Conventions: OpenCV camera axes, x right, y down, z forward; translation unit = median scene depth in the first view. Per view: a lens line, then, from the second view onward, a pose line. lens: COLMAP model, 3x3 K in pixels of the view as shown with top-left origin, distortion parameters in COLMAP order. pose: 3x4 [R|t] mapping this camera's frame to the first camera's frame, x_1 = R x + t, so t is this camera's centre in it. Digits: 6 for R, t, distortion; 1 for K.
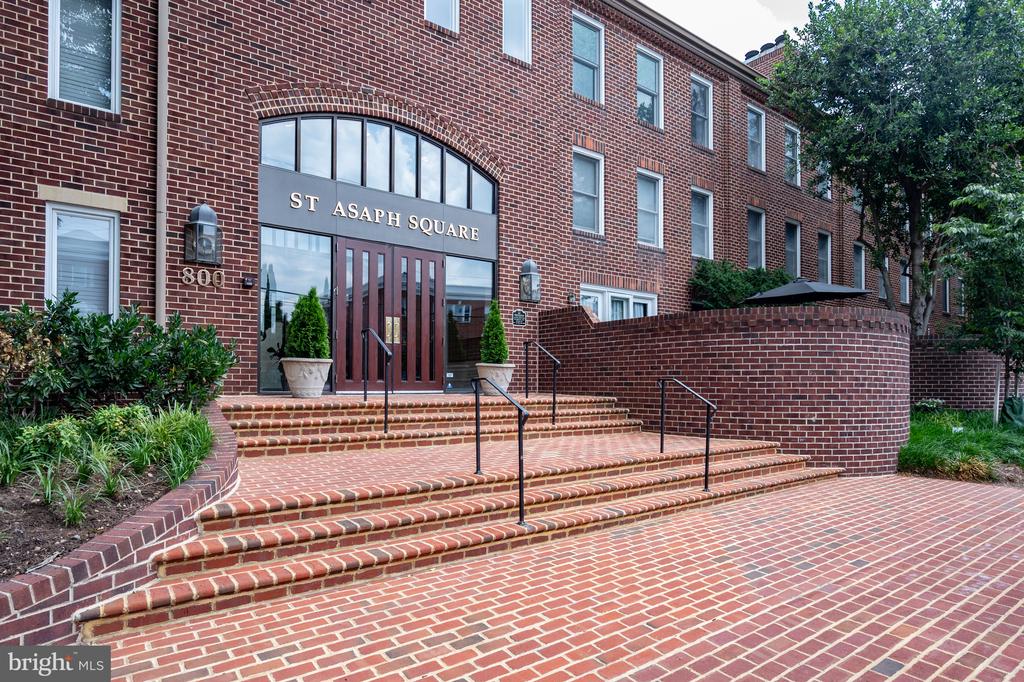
lens RADIAL K [[557.5, 0, 506.7], [0, 557.5, 374.4], [0, 0, 1]] dist [0.000396, 0.000240]
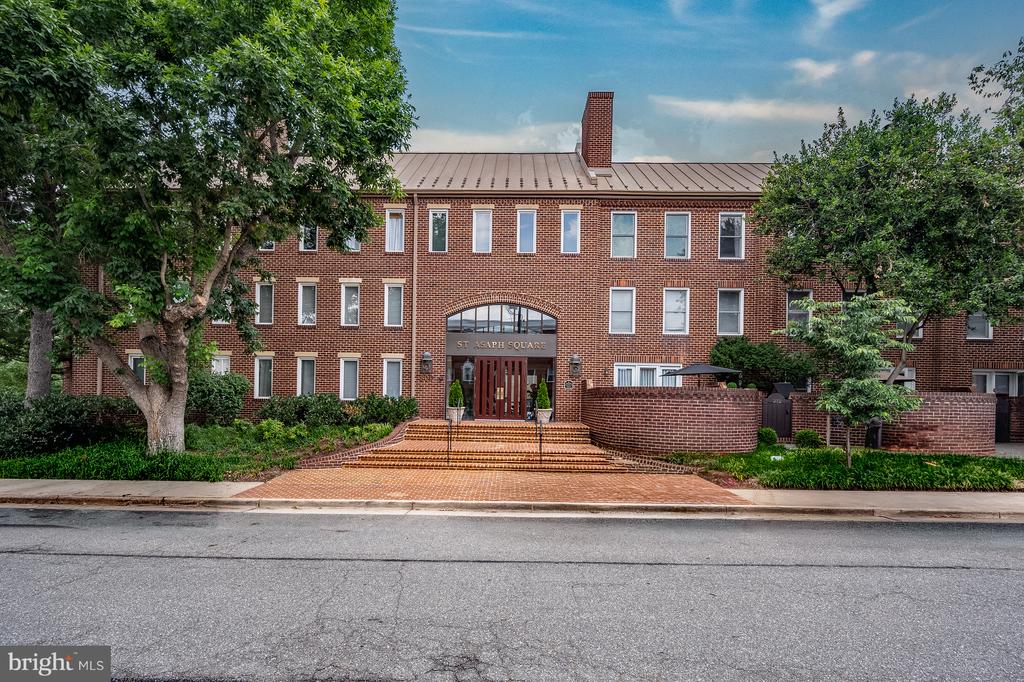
lens RADIAL K [[423.9, 0, 511.6], [0, 423.9, 404.5], [0, 0, 1]] dist [-0.000299, -0.000230]
pose [[0.816264, 0.016975, -0.577429, 1.035052], [-0.007995, 0.999804, 0.018090, -0.079663], [0.577624, -0.010149, 0.816240, -0.497535]]
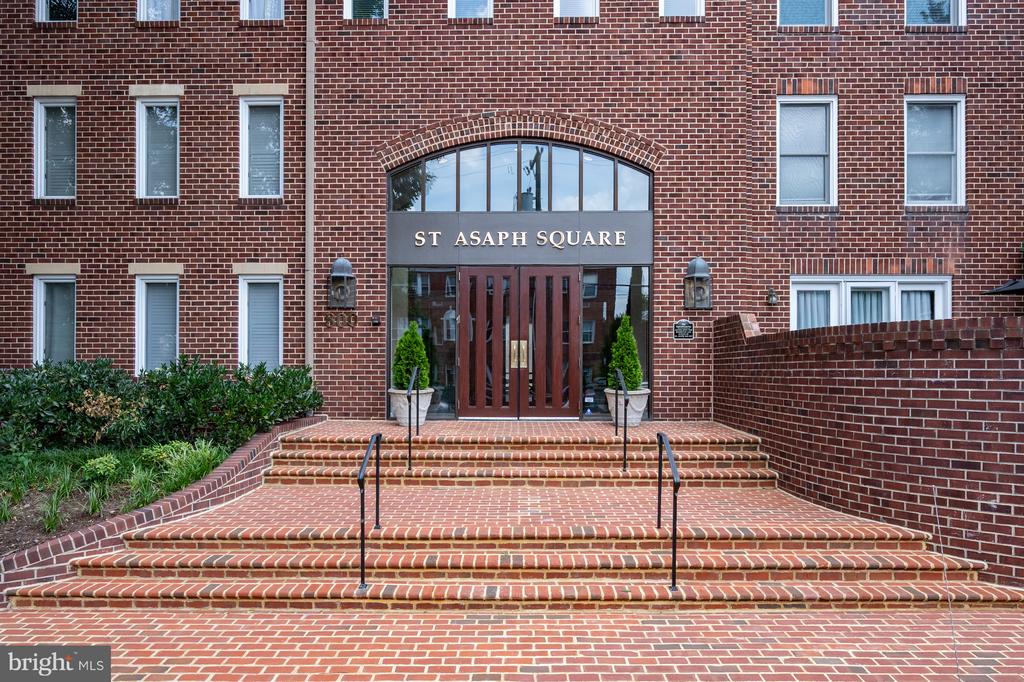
lens RADIAL K [[627.5, 0, 512.0], [0, 627.5, 367.7], [0, 0, 1]] dist [-0.000680, -0.000316]
pose [[0.807071, -0.005779, -0.590426, 0.518838], [0.009565, 0.999949, 0.003286, -0.072443], [0.590376, -0.008299, 0.807085, 0.141133]]
